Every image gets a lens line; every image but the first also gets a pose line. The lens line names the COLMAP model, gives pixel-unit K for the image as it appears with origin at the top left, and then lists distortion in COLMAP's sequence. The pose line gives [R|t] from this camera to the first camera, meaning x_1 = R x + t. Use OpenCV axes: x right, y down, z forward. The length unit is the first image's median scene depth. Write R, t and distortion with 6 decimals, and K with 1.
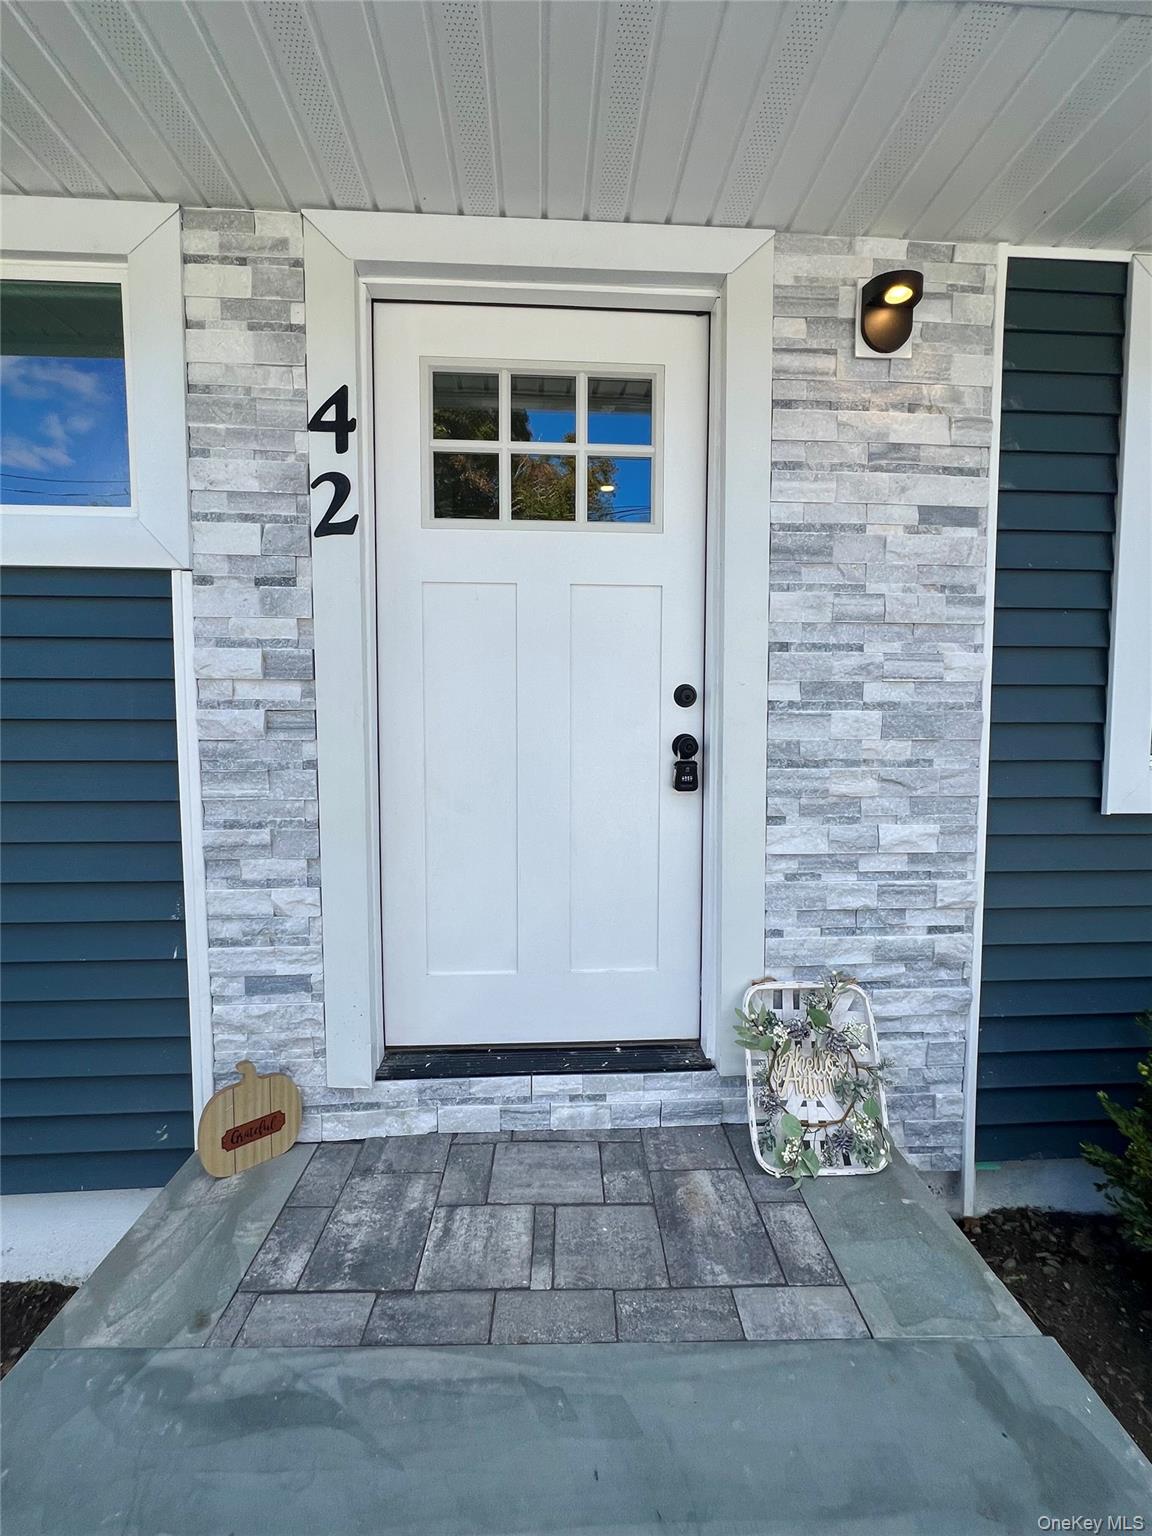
lens RADIAL K [[669.9, 0, 579.2], [0, 669.9, 764.2], [0, 0, 1]] dist [0.001706, -0.000304]
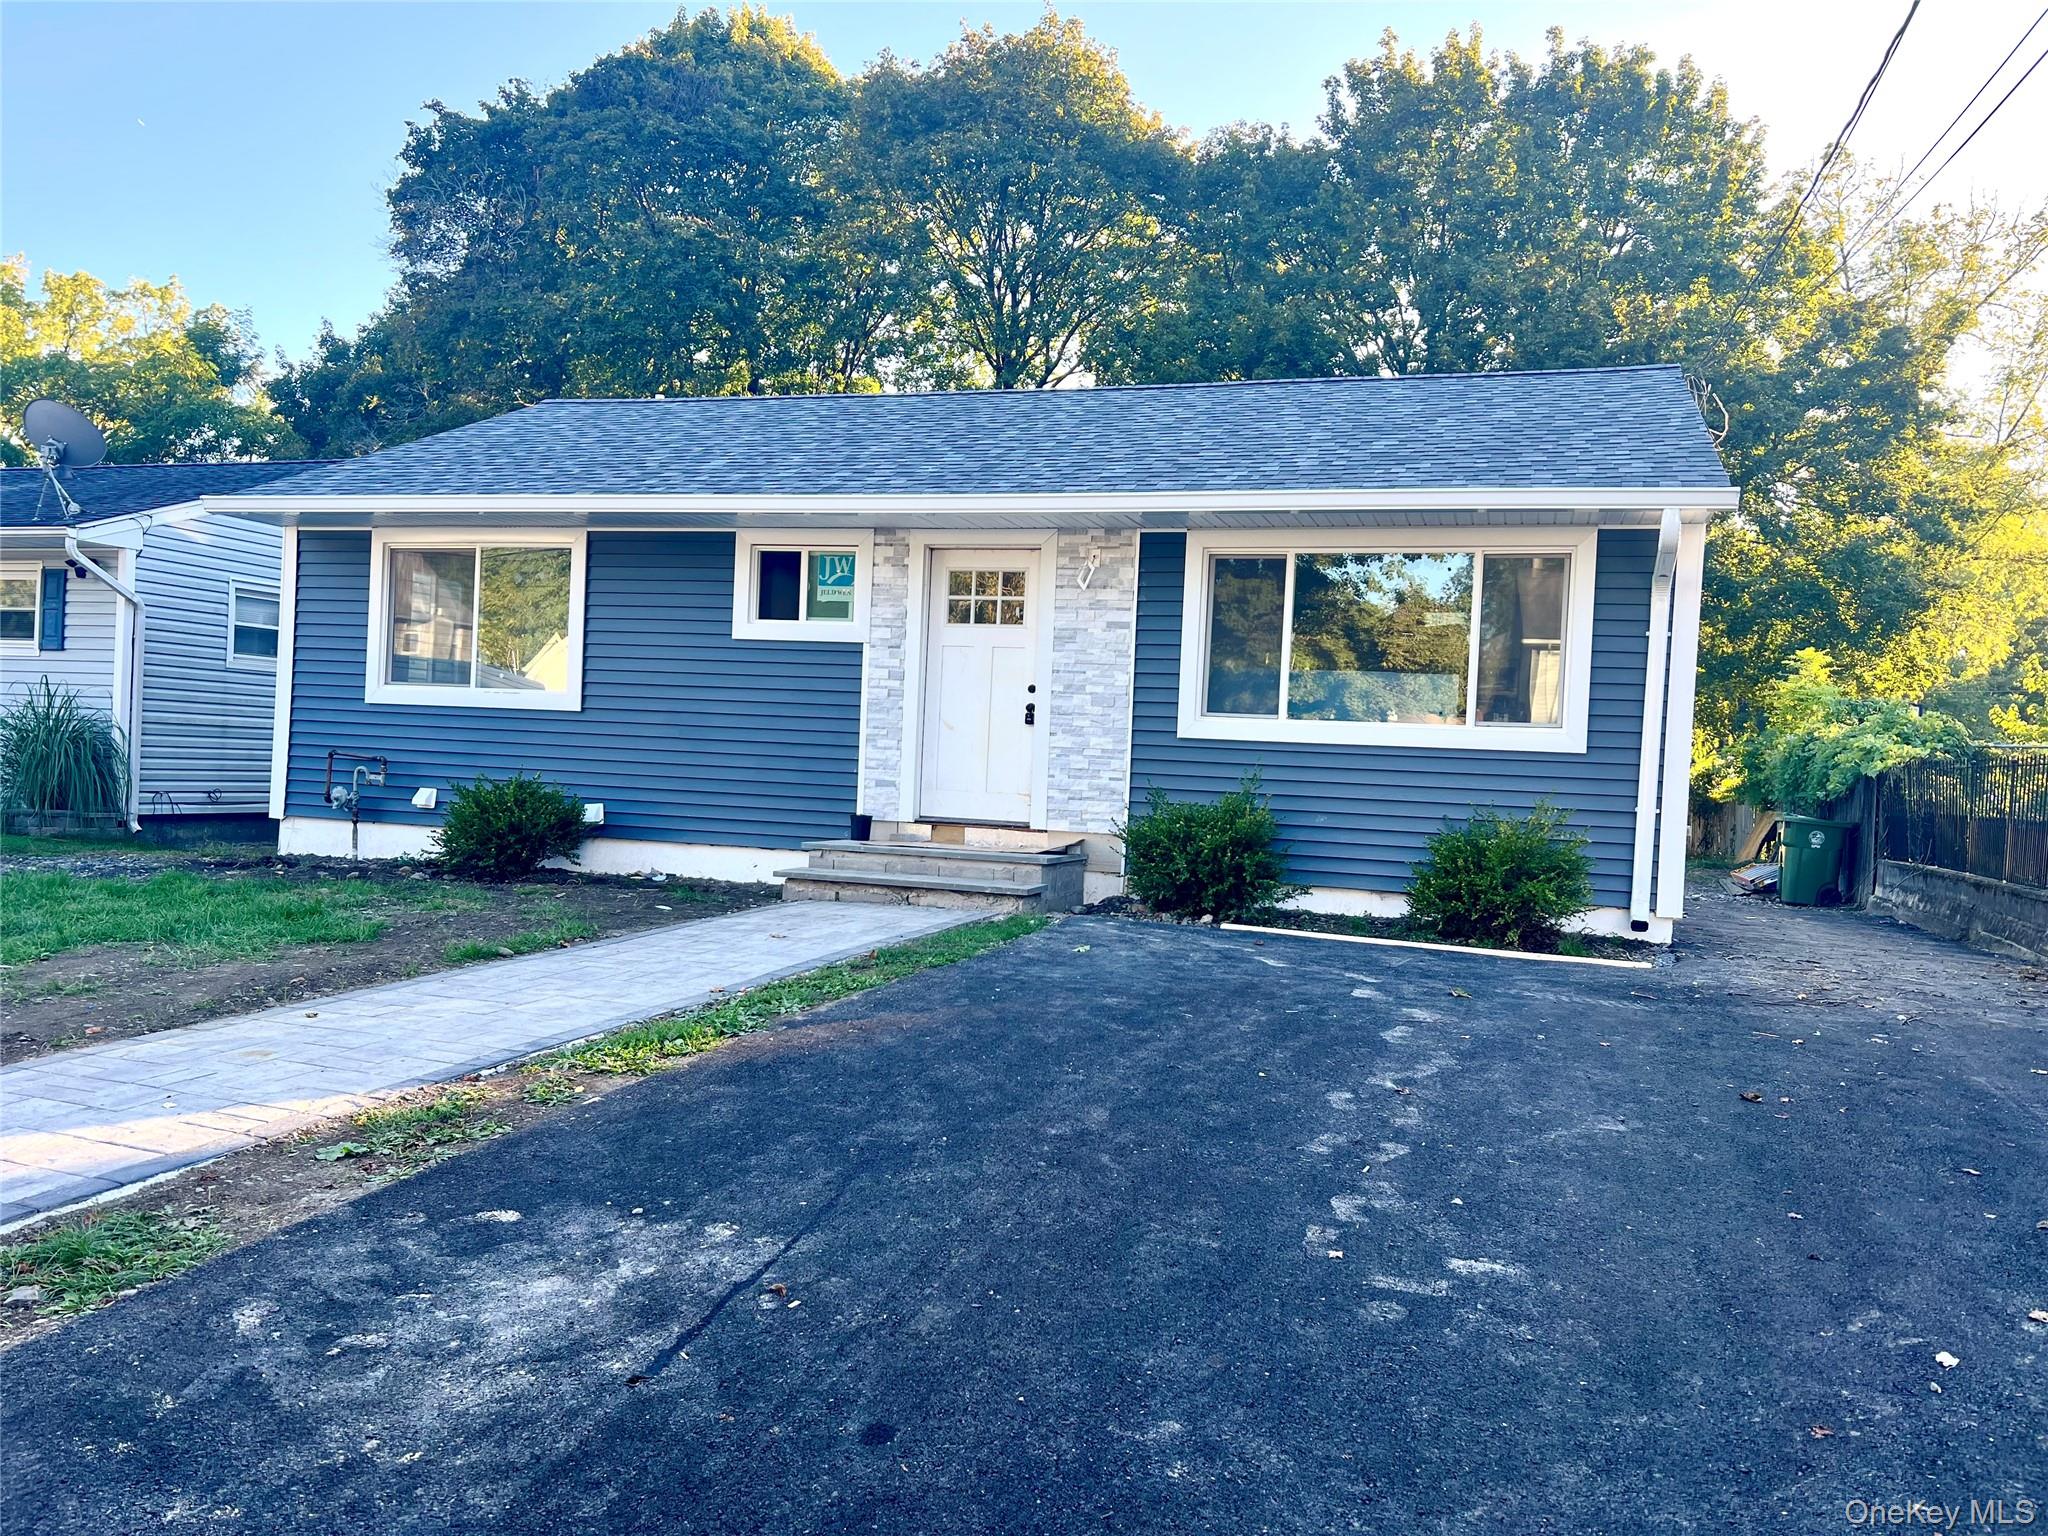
lens RADIAL K [[1543.3, 0, 1024.2], [0, 1543.3, 781.3], [0, 0, 1]] dist [0.044462, -0.049052]
pose [[0.931223, 0.046026, -0.361531, 2.482006], [-0.067269, 0.996656, -0.046388, 0.577804], [0.358187, 0.067518, 0.931205, -4.921615]]
